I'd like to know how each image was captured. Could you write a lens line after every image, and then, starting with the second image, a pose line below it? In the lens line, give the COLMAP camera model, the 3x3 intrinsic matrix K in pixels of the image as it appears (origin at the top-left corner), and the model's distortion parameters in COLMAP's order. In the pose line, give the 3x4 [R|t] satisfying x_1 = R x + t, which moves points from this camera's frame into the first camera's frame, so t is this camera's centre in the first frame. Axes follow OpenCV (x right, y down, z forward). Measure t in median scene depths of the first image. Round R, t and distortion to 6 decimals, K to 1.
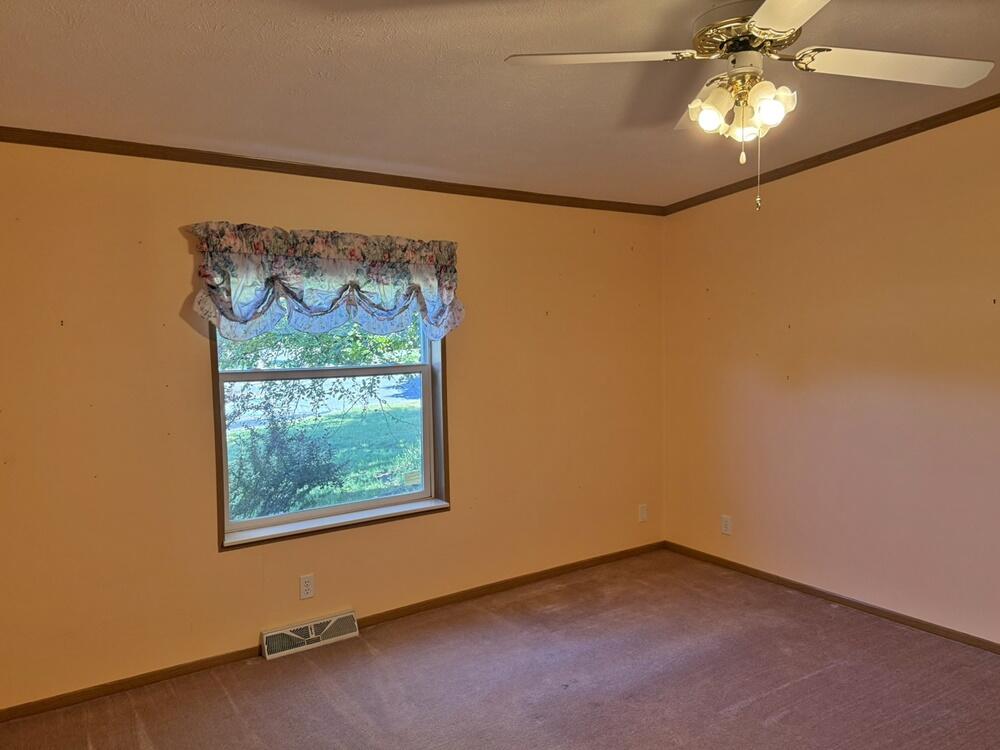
lens RADIAL K [[738.6, 0, 506.4], [0, 738.6, 376.9], [0, 0, 1]] dist [0.142286, -0.225034]
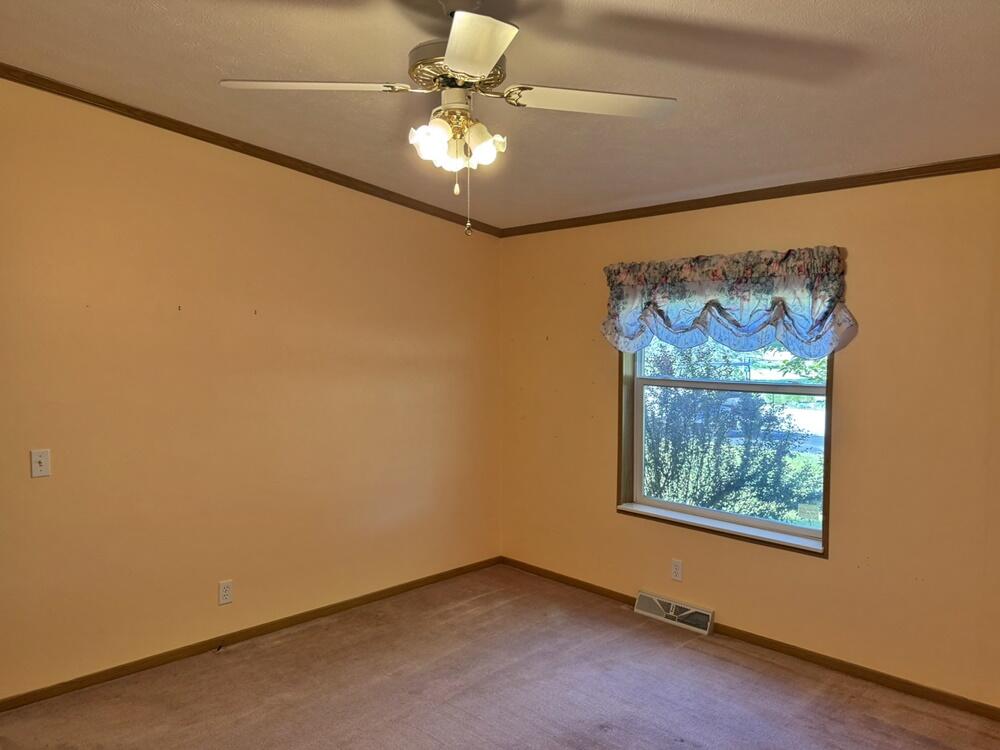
lens RADIAL K [[726.3, 0, 522.0], [0, 726.3, 376.6], [0, 0, 1]] dist [0.004859, -0.005851]
pose [[0.165234, 0.049423, -0.985015, 0.769831], [-0.075658, 0.996436, 0.037304, -0.037585], [0.983348, 0.068361, 0.168385, 0.563307]]
